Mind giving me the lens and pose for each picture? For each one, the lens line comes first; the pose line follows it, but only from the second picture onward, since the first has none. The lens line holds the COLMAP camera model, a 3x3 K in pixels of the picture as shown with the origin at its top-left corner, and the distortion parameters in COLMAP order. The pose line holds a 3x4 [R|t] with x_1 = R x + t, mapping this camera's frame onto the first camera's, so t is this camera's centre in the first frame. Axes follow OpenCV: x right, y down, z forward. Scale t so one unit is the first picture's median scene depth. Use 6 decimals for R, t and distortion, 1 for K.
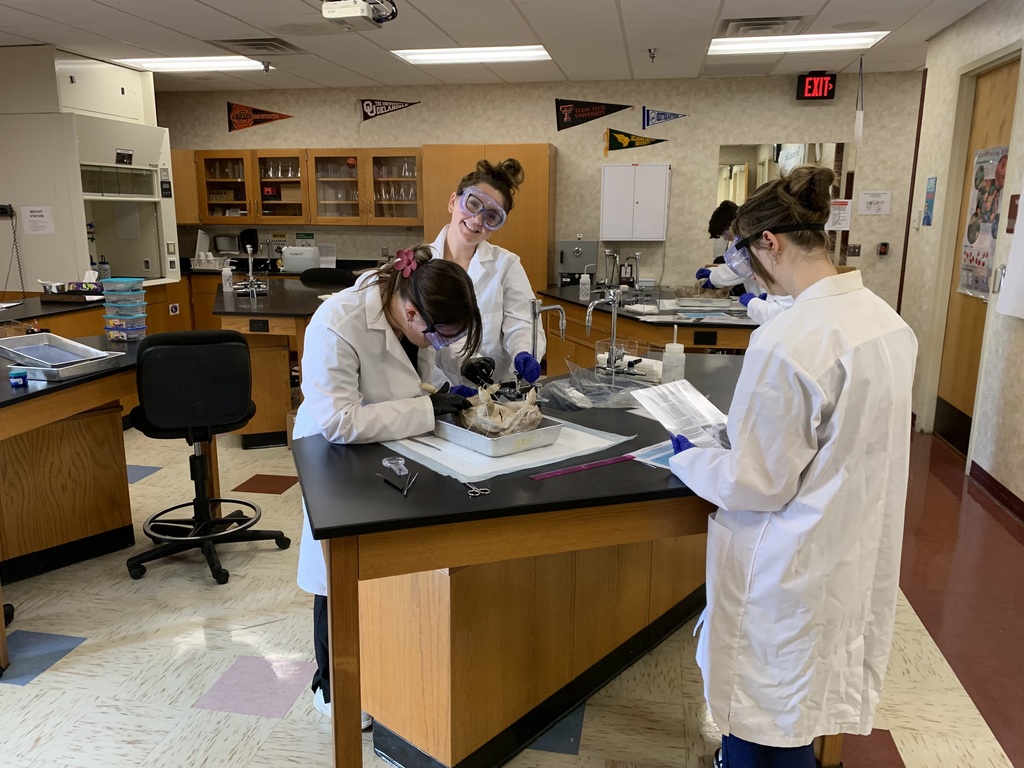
lens RADIAL K [[784.0, 0, 506.9], [0, 784.0, 377.7], [0, 0, 1]] dist [0.028360, -0.034503]
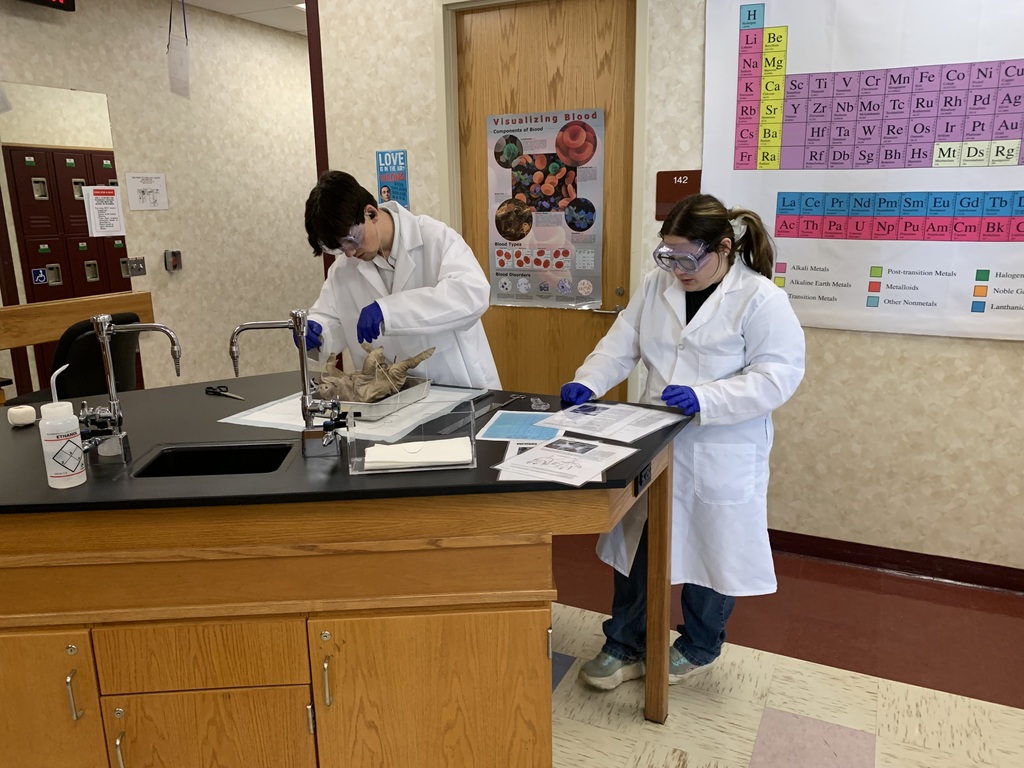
lens RADIAL K [[784.0, 0, 507.2], [0, 784.0, 379.3], [0, 0, 1]] dist [0.028360, -0.034503]
pose [[0.266446, -0.218238, 0.938818, -0.099131], [0.219301, 0.962209, 0.161435, -0.109414], [-0.938570, 0.162870, 0.304237, 0.531795]]
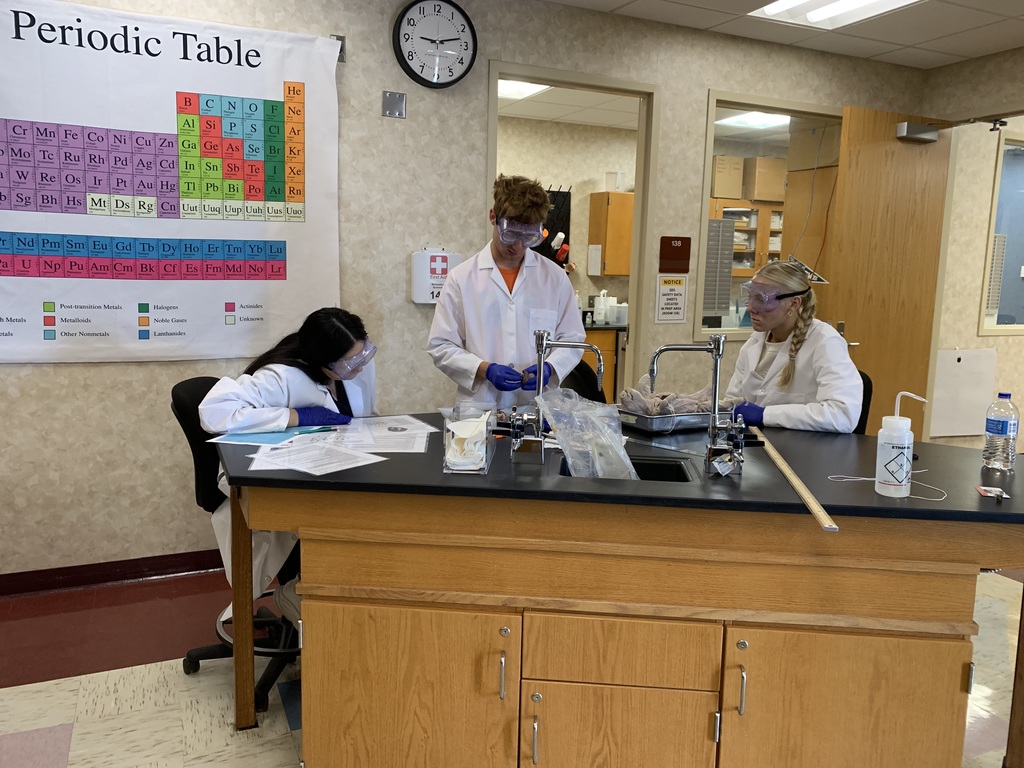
lens RADIAL K [[784.0, 0, 510.0], [0, 784.0, 375.5], [0, 0, 1]] dist [0.028360, -0.034503]
pose [[-0.569386, -0.130391, 0.811664, -0.157318], [0.146387, 0.955479, 0.256185, -0.093612], [-0.808932, 0.264685, -0.524948, 0.500703]]
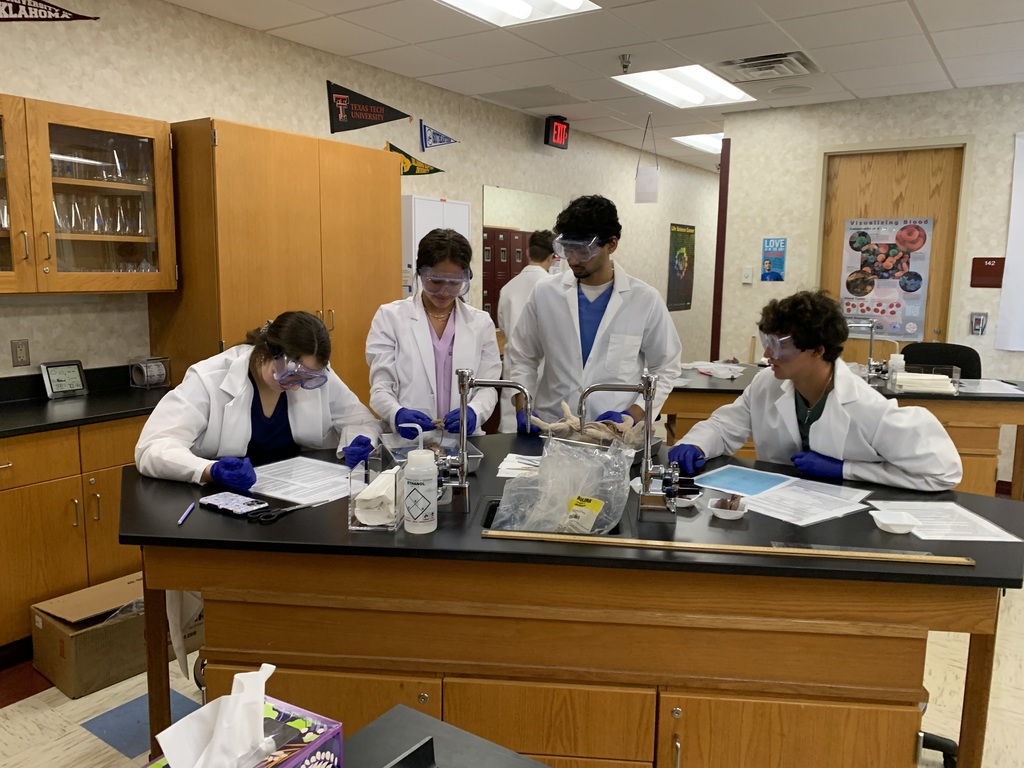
lens RADIAL K [[784.0, 0, 506.4], [0, 784.0, 375.5], [0, 0, 1]] dist [0.028360, -0.034503]
pose [[0.400360, -0.120957, 0.908340, -0.473537], [0.179007, 0.982476, 0.051930, -0.139517], [-0.898704, 0.141808, 0.414997, 0.667310]]
